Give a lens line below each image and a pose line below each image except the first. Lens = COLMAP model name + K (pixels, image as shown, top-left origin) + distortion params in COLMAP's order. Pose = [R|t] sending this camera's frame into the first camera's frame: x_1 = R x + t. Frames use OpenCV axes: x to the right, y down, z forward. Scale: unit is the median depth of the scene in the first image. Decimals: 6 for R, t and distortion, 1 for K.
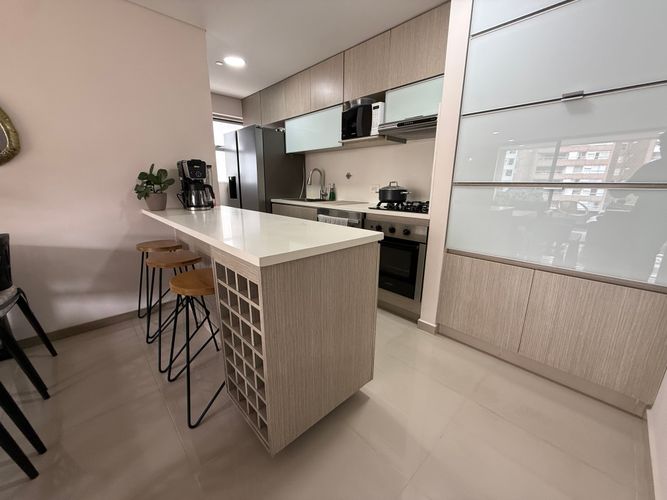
lens RADIAL K [[264.8, 0, 330.7], [0, 264.8, 250.4], [0, 0, 1]] dist [-0.002916, 0.001270]
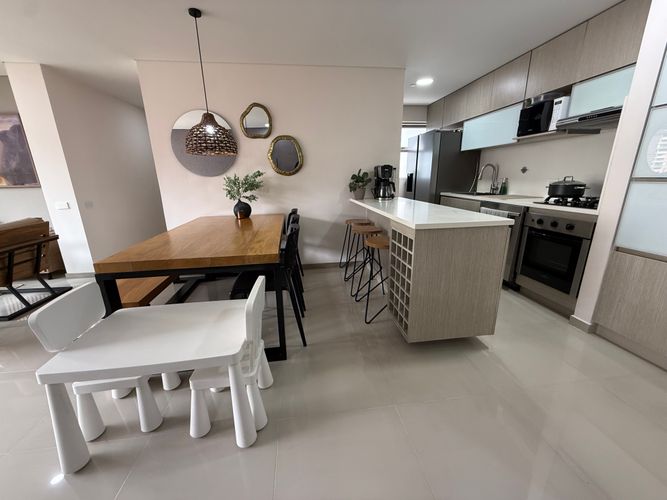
lens RADIAL K [[264.8, 0, 334.1], [0, 264.8, 249.8], [0, 0, 1]] dist [-0.002916, 0.001270]
pose [[0.812753, 0.132666, -0.567303, 0.131097], [-0.118241, 0.991025, 0.062356, 0.057933], [0.570484, 0.016398, 0.821145, -0.325823]]
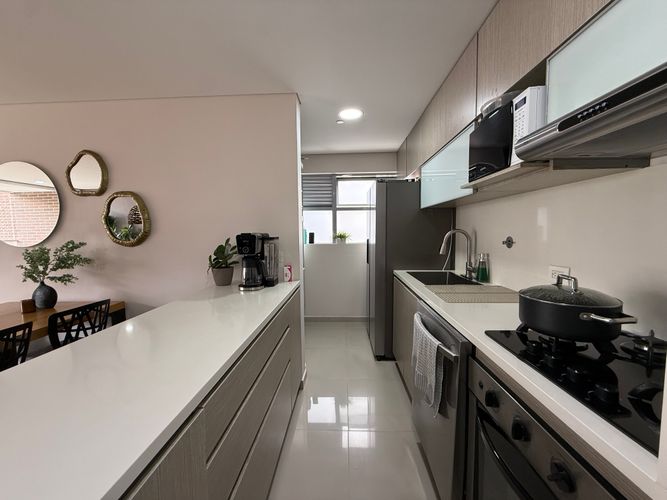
lens RADIAL K [[264.8, 0, 333.6], [0, 264.8, 250.3], [0, 0, 1]] dist [-0.002916, 0.001270]
pose [[0.695469, 0.033445, -0.717777, 0.295391], [-0.156180, 0.982071, -0.105567, -0.225634], [0.701377, 0.185521, 0.688224, 0.569899]]
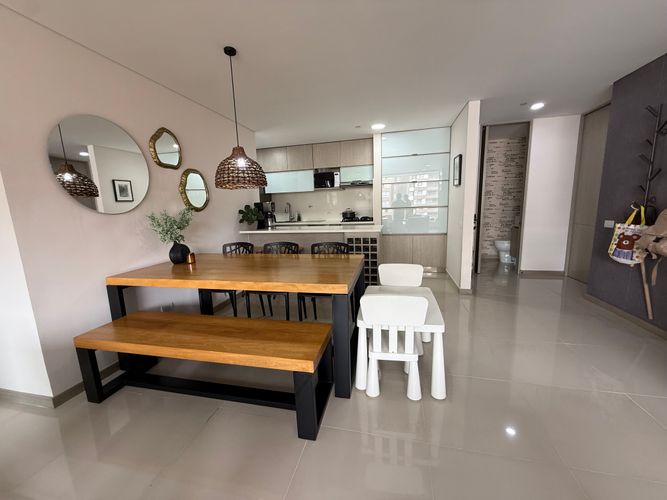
lens RADIAL K [[264.8, 0, 331.2], [0, 264.8, 252.5], [0, 0, 1]] dist [-0.002916, 0.001270]
pose [[0.838063, -0.133381, 0.529018, -1.116786], [0.175548, 0.984014, -0.030001, 0.131348], [-0.516560, 0.118011, 0.848080, -0.720442]]
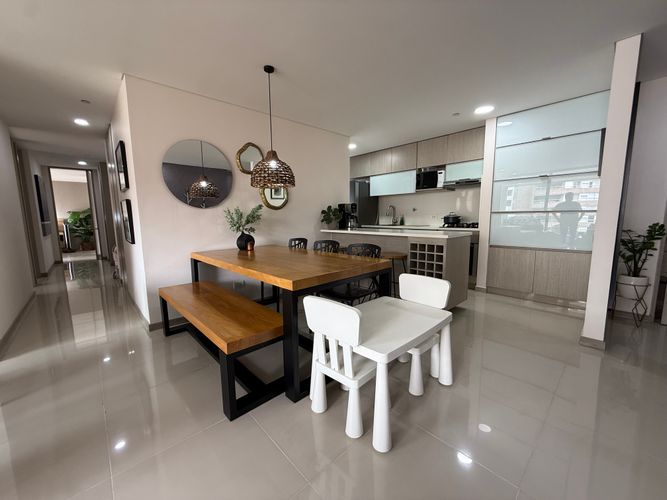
lens RADIAL K [[264.8, 0, 332.5], [0, 264.8, 251.6], [0, 0, 1]] dist [-0.002916, 0.001270]
pose [[0.999758, -0.020973, -0.006673, -0.610286], [0.020071, 0.993209, -0.114600, 0.207500], [0.009031, 0.114438, 0.993389, -0.809301]]
